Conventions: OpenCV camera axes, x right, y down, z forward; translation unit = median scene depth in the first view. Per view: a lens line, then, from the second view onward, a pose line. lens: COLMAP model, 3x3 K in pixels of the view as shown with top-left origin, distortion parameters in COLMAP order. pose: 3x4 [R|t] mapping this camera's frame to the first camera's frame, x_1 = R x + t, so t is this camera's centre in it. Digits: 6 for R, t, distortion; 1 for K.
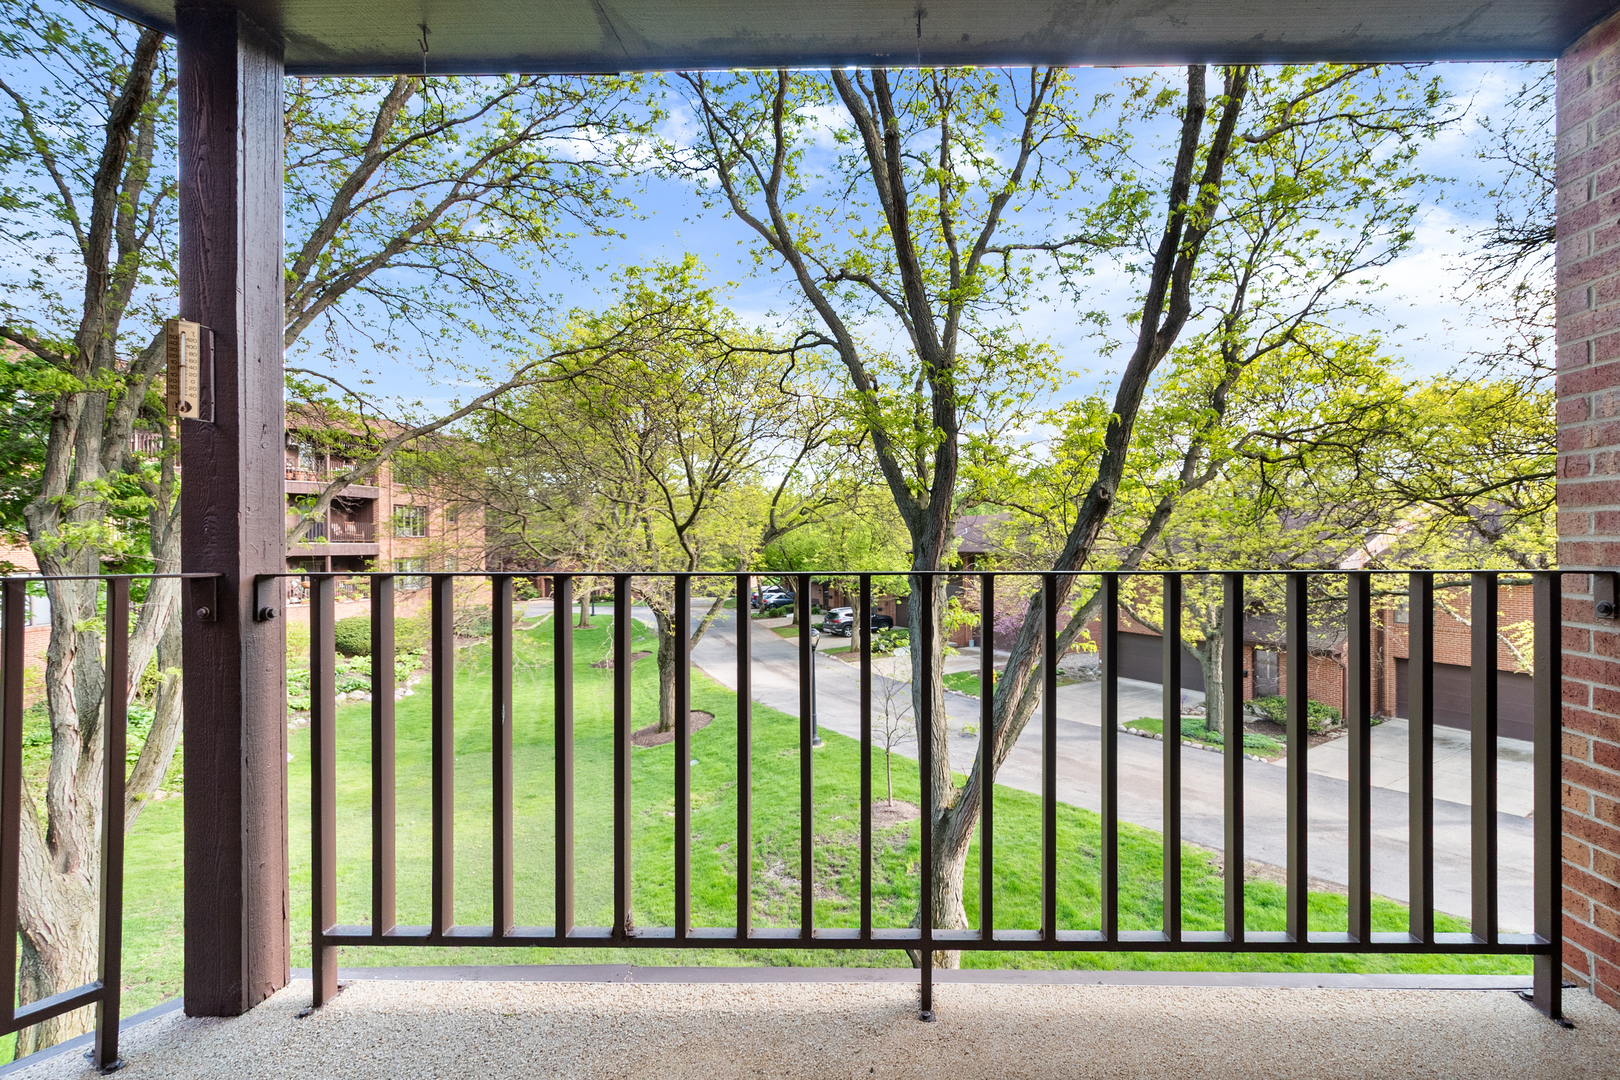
lens RADIAL K [[698.3, 0, 885.2], [0, 698.3, 548.6], [0, 0, 1]] dist [0.003929, 0.000275]
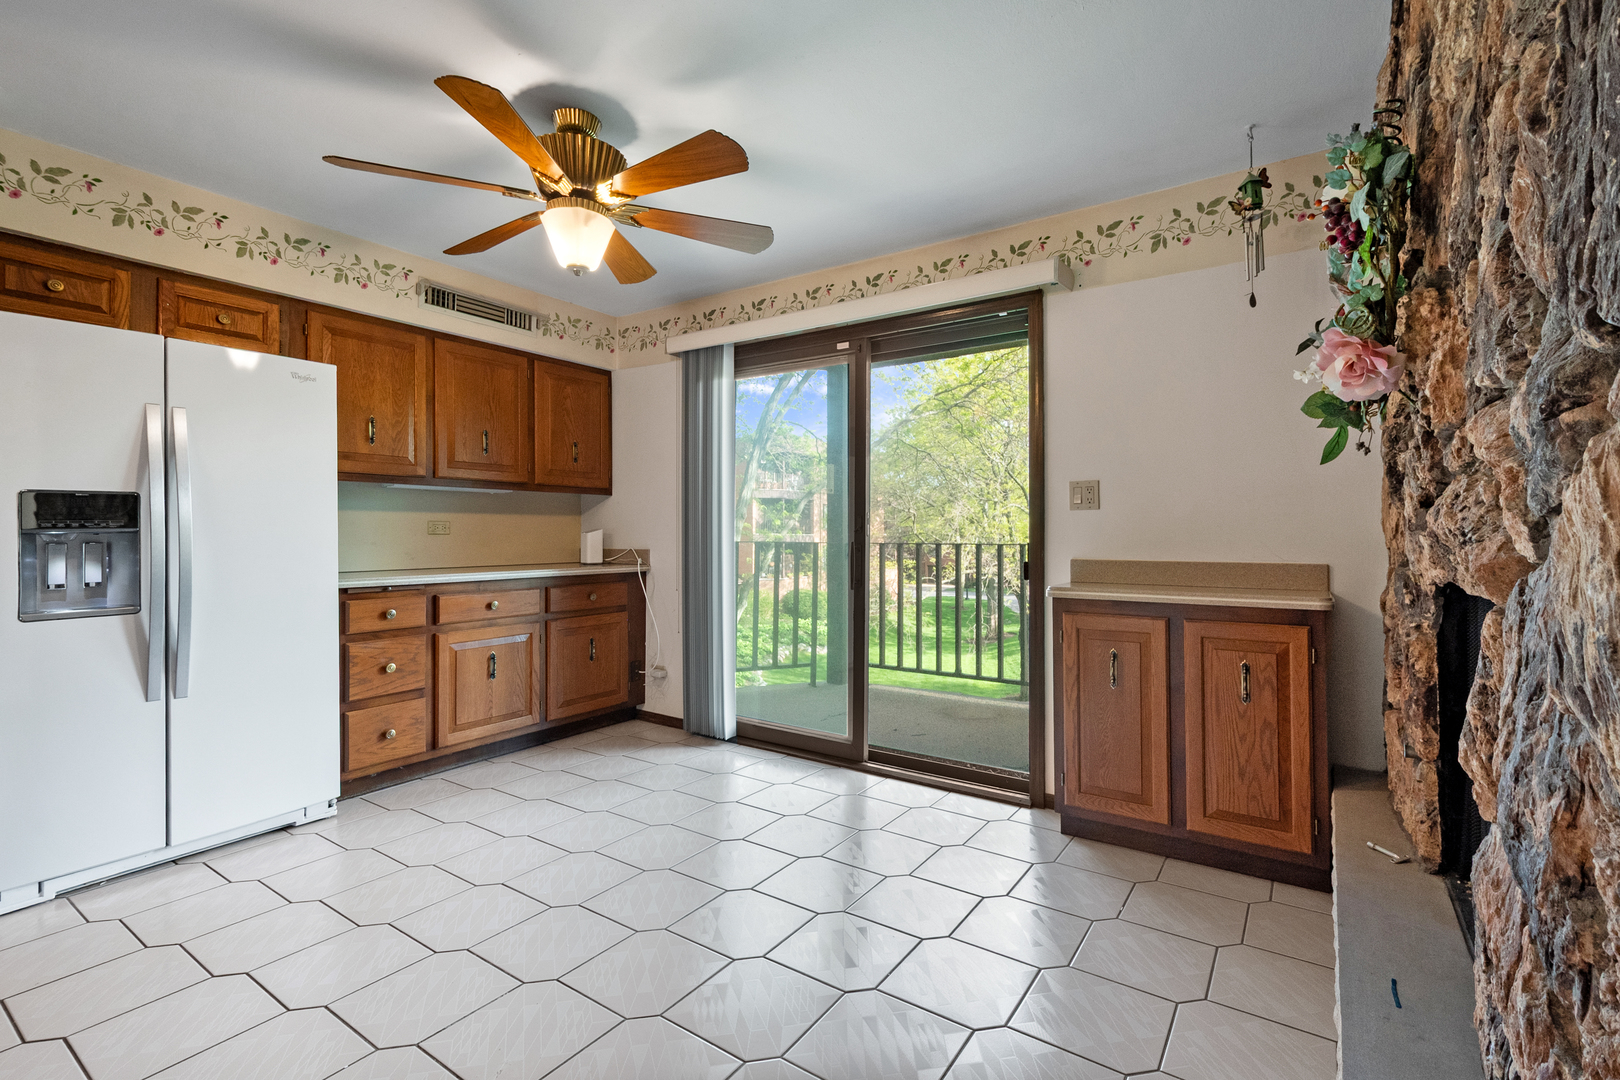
lens RADIAL K [[717.4, 0, 830.5], [0, 717.4, 561.7], [0, 0, 1]] dist [0.003594, -0.000331]
pose [[0.833118, 0.021749, -0.552667, 0.085244], [-0.006414, 0.999539, 0.029665, 0.002725], [0.553058, -0.021170, 0.832874, -0.182692]]
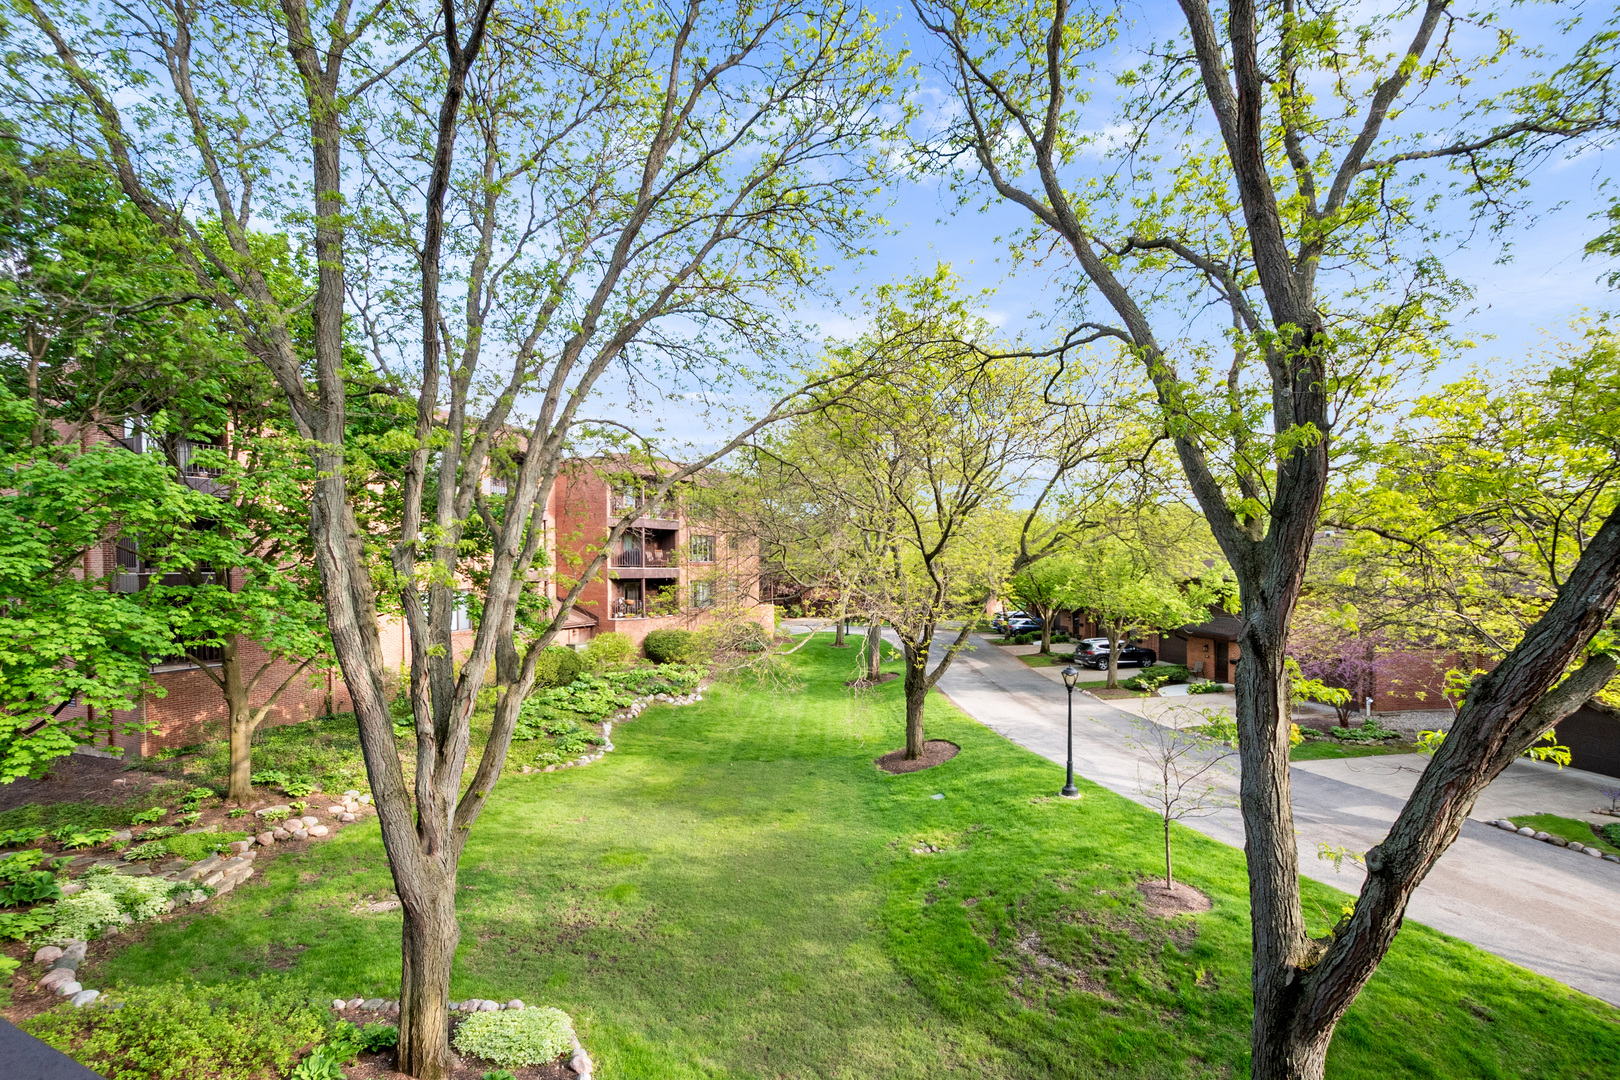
lens RADIAL K [[717.4, 0, 830.5], [0, 717.4, 561.7], [0, 0, 1]] dist [0.003594, -0.000331]
pose [[0.913124, 0.001994, -0.407676, -0.018580], [-0.009535, 0.999819, -0.016468, -0.007668], [0.407570, 0.018924, 0.912978, 0.057645]]
